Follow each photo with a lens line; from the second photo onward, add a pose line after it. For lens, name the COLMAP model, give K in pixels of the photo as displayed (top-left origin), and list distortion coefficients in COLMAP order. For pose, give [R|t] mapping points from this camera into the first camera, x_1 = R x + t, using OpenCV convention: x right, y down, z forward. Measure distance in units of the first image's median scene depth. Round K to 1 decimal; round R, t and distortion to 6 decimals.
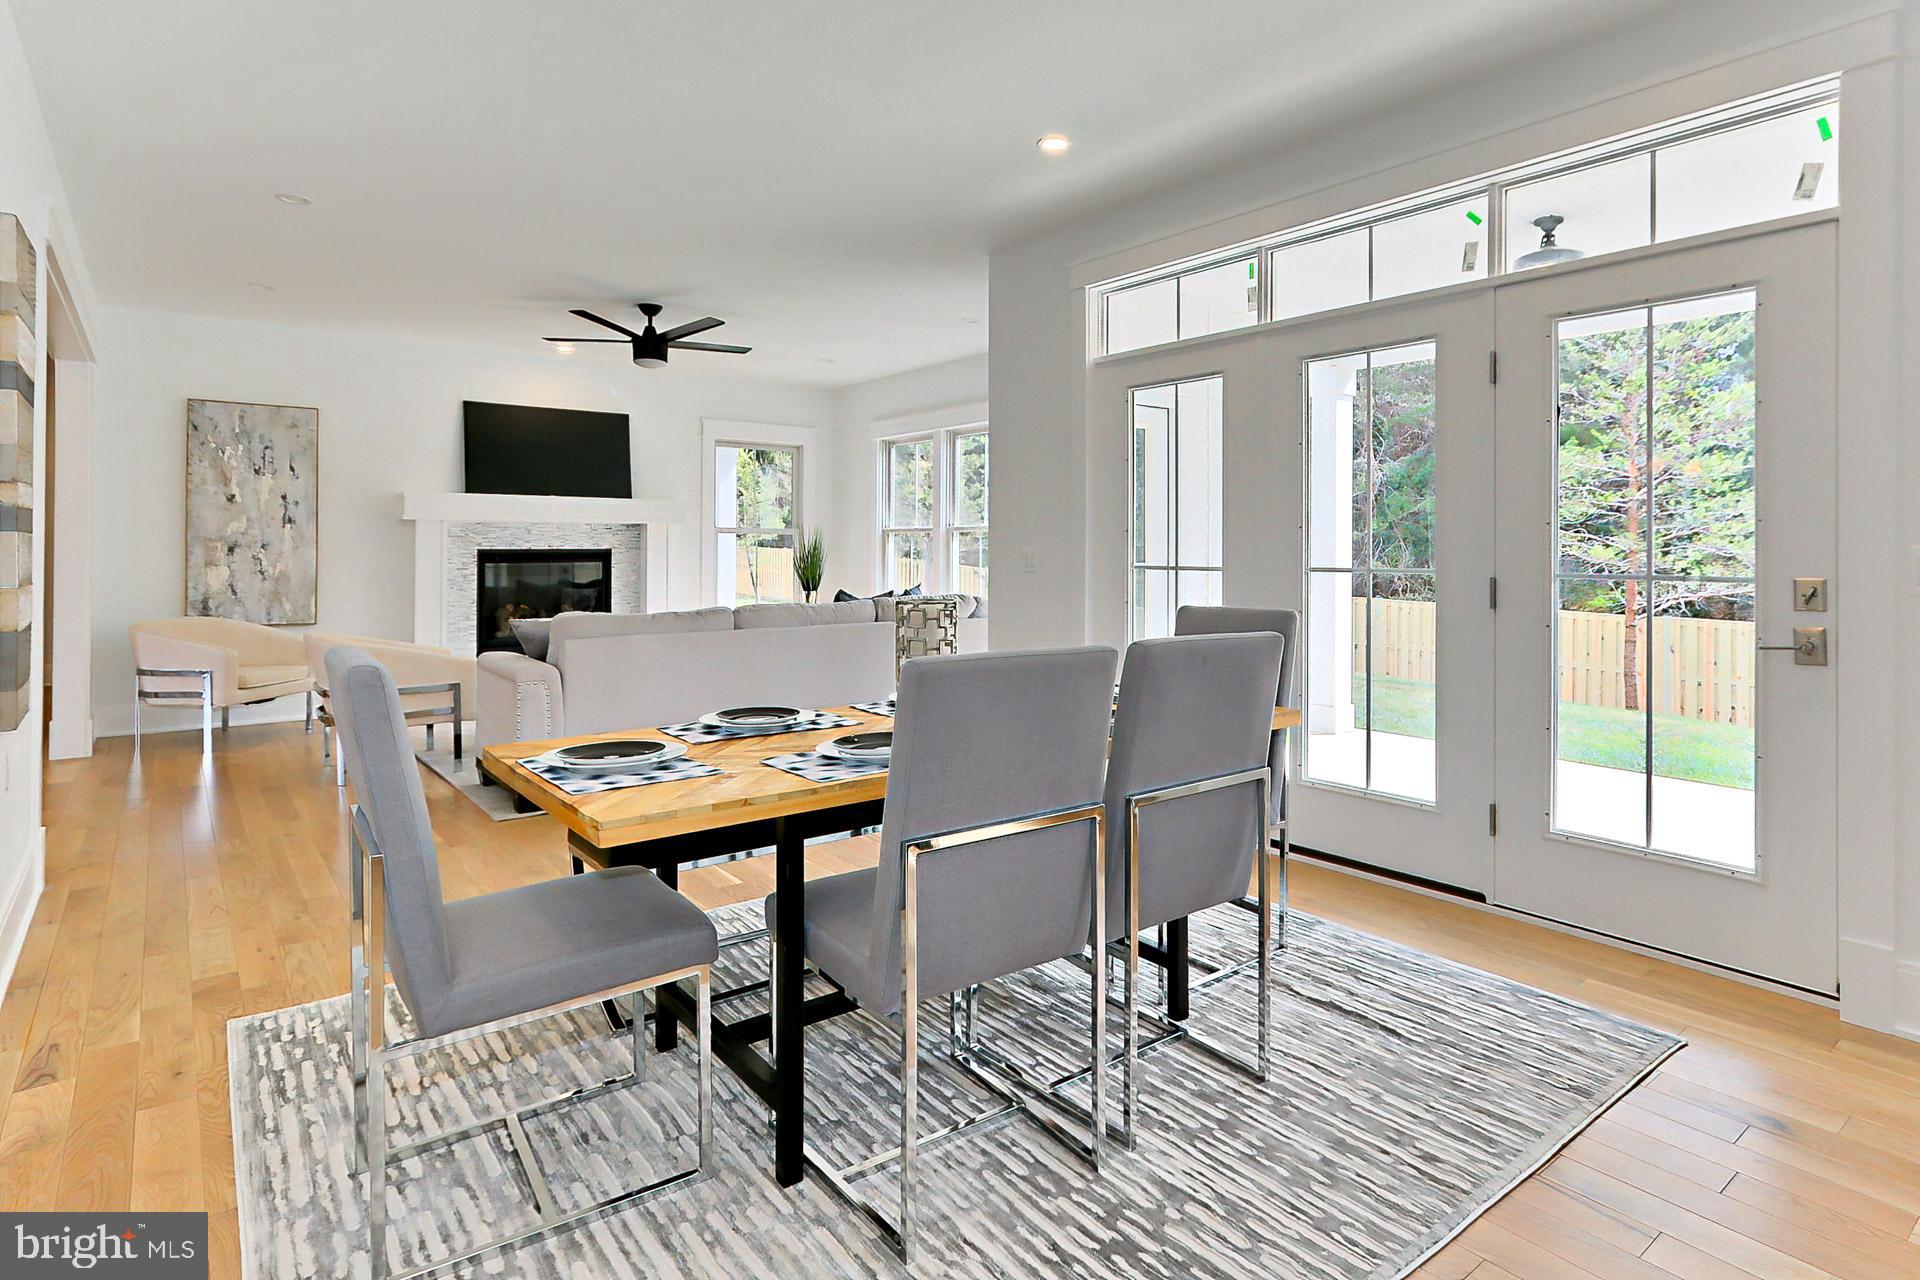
lens RADIAL K [[953.3, 0, 939.1], [0, 953.3, 555.8], [0, 0, 1]] dist [-0.003120, 0.001493]
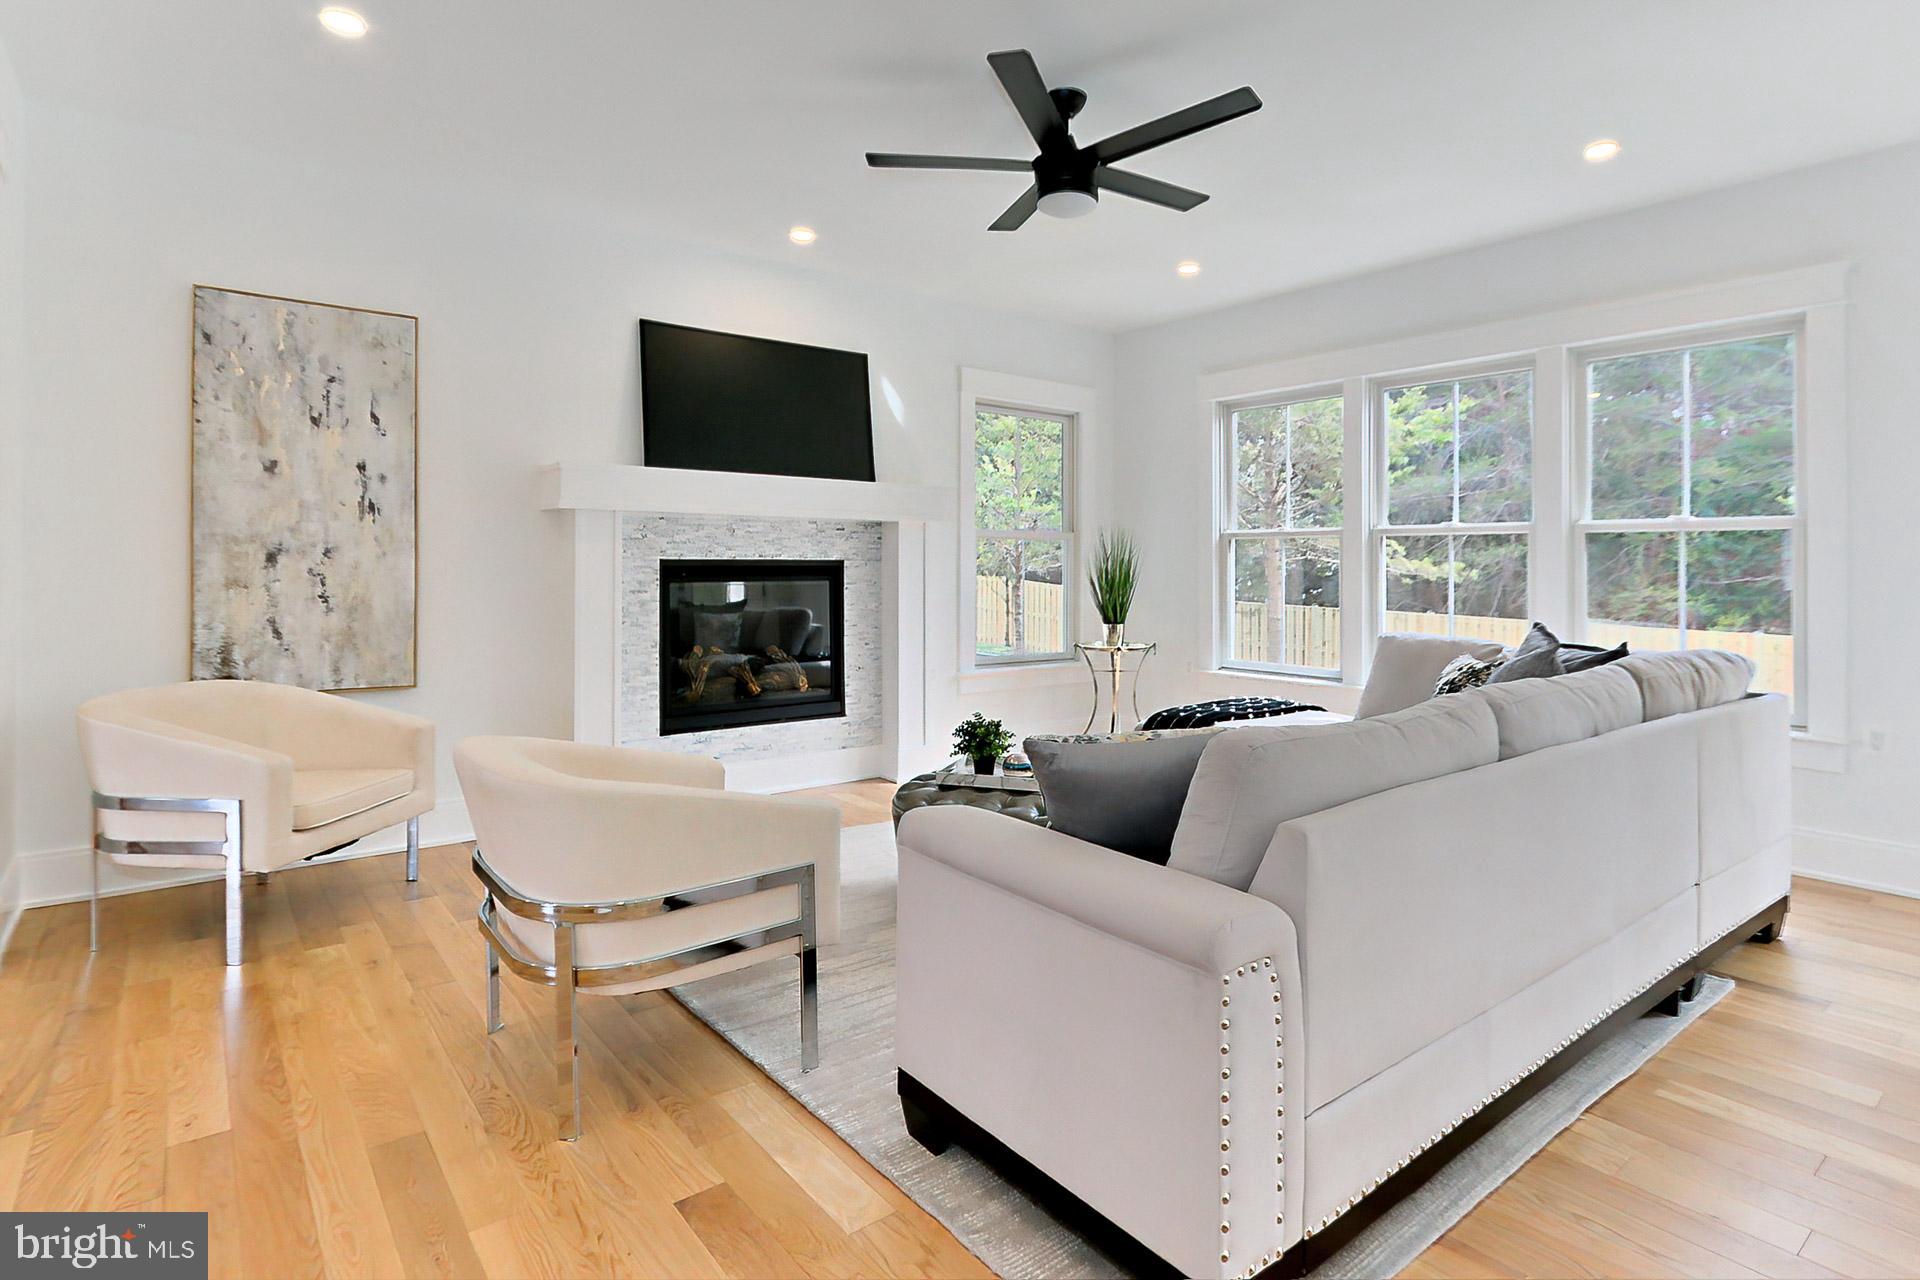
lens RADIAL K [[953.3, 0, 934.2], [0, 953.3, 577.3], [0, 0, 1]] dist [-0.003120, 0.001493]
pose [[0.999907, 0.003286, -0.013199, -0.301240], [-0.003196, 0.999972, 0.006803, -0.000171], [0.013221, -0.006760, 0.999890, 0.386826]]
